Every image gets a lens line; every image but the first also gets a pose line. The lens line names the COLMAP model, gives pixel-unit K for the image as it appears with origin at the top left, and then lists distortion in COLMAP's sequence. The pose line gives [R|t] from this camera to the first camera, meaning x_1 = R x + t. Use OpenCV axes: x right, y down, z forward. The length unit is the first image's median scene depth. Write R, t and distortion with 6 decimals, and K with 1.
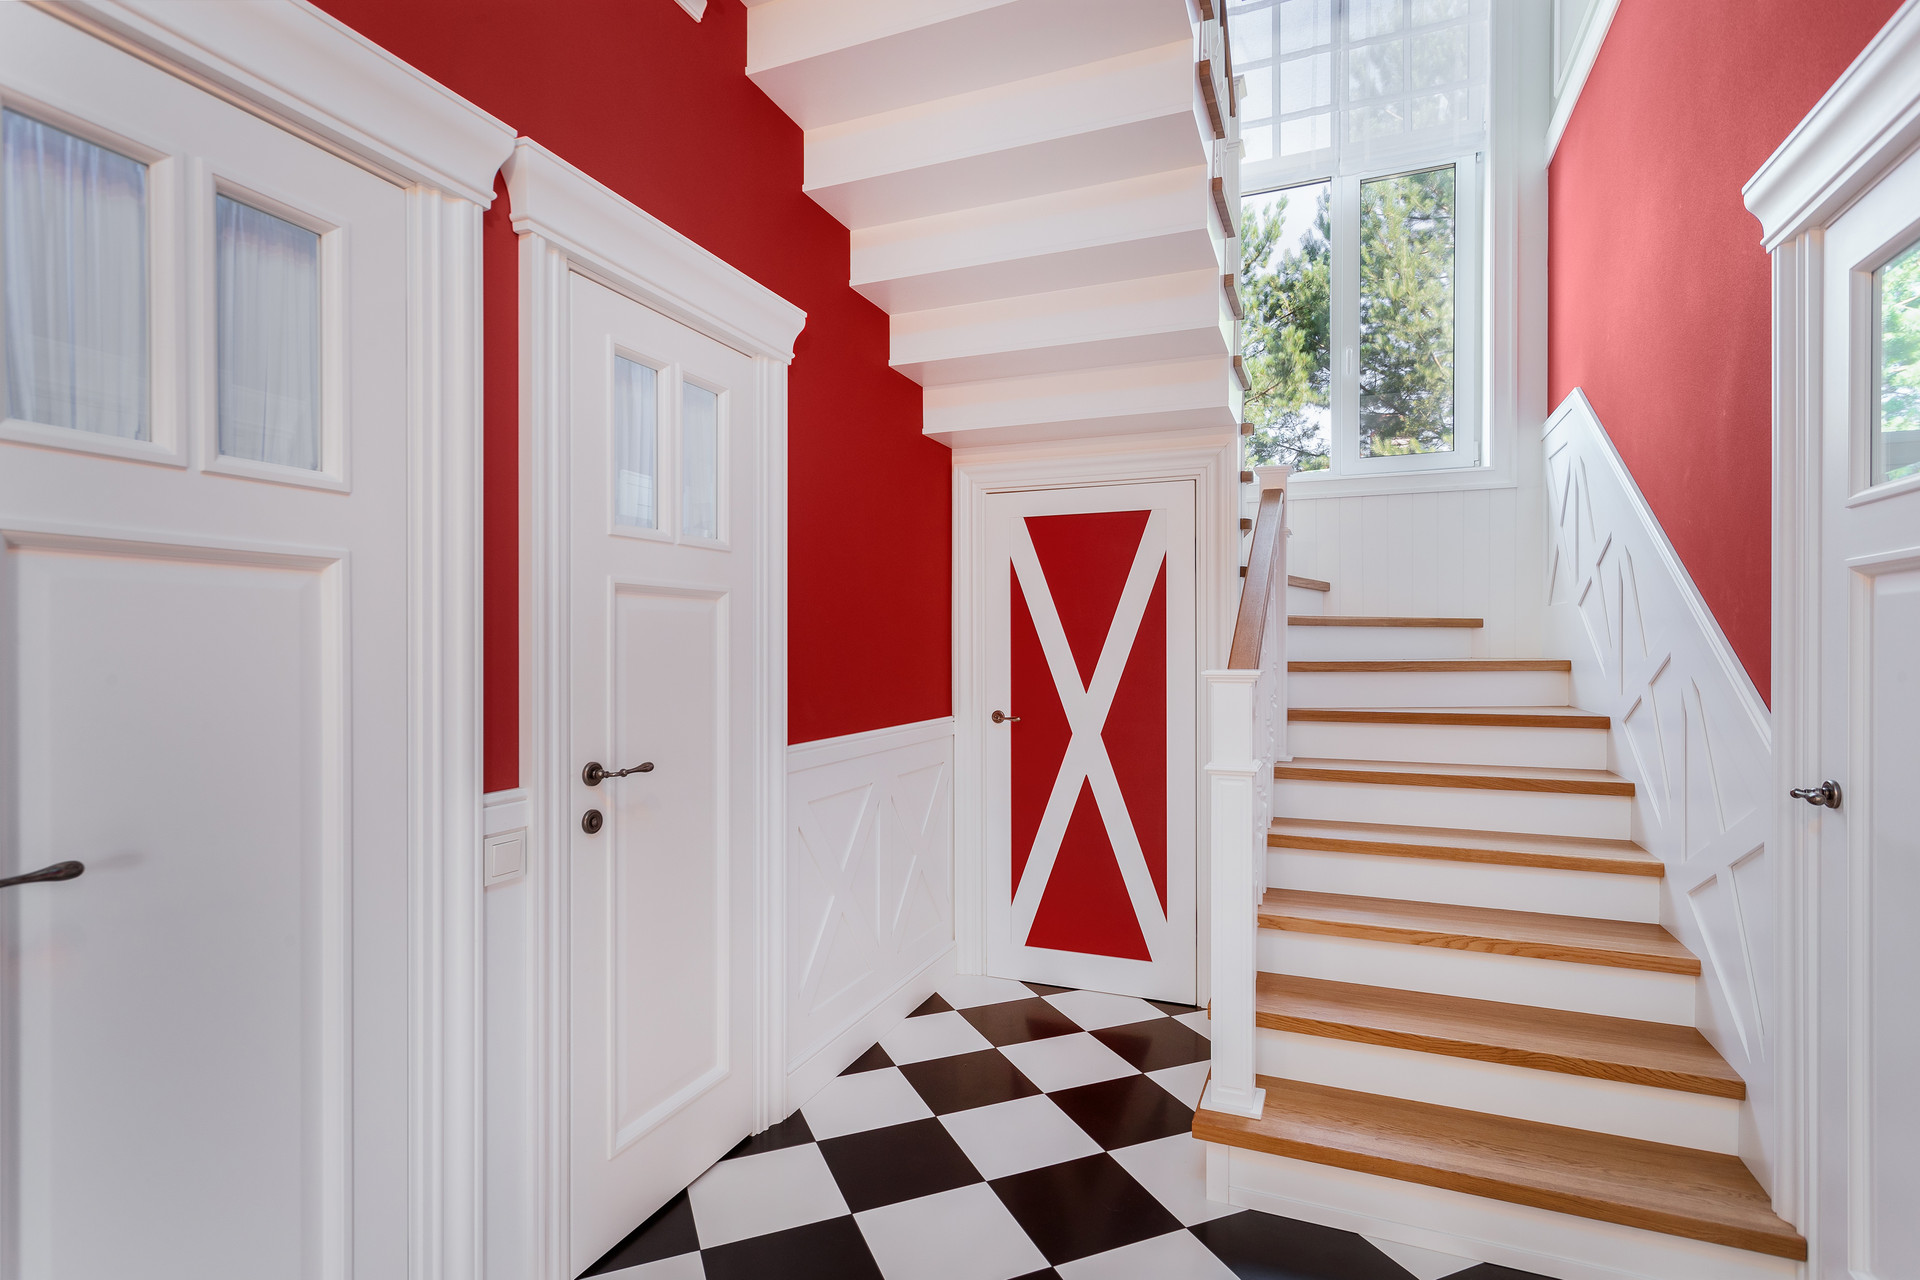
lens RADIAL K [[962.1, 0, 879.5], [0, 962.1, 647.2], [0, 0, 1]] dist [0.000889, 0.000317]
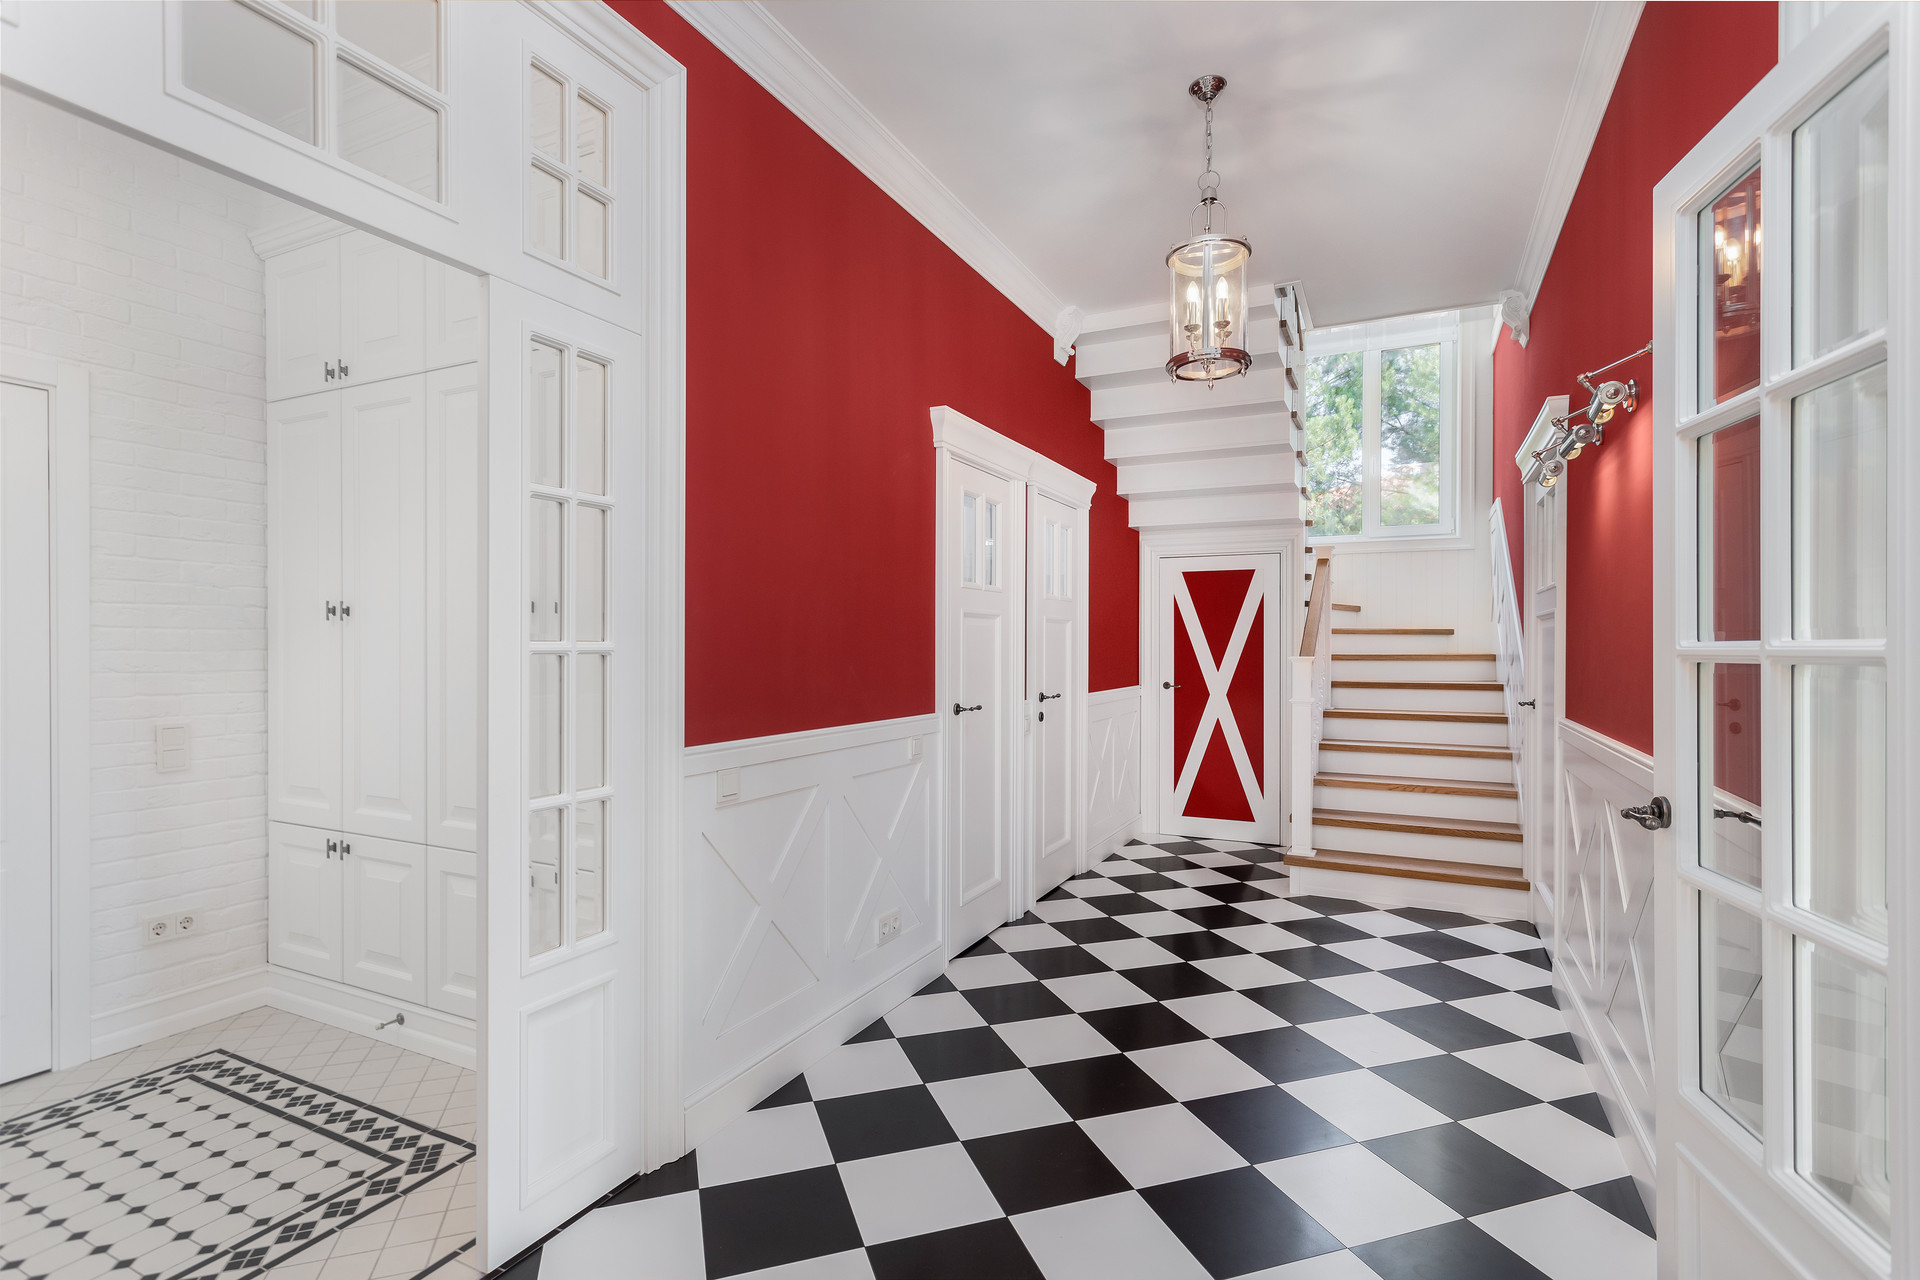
lens RADIAL K [[904.6, 0, 965.8], [0, 904.6, 643.3], [0, 0, 1]] dist [0.002831, 0.000563]
pose [[0.999992, 0.003051, 0.002634, -0.259276], [-0.003045, 0.999993, -0.002343, 0.000472], [-0.002641, 0.002335, 0.999994, -0.679565]]
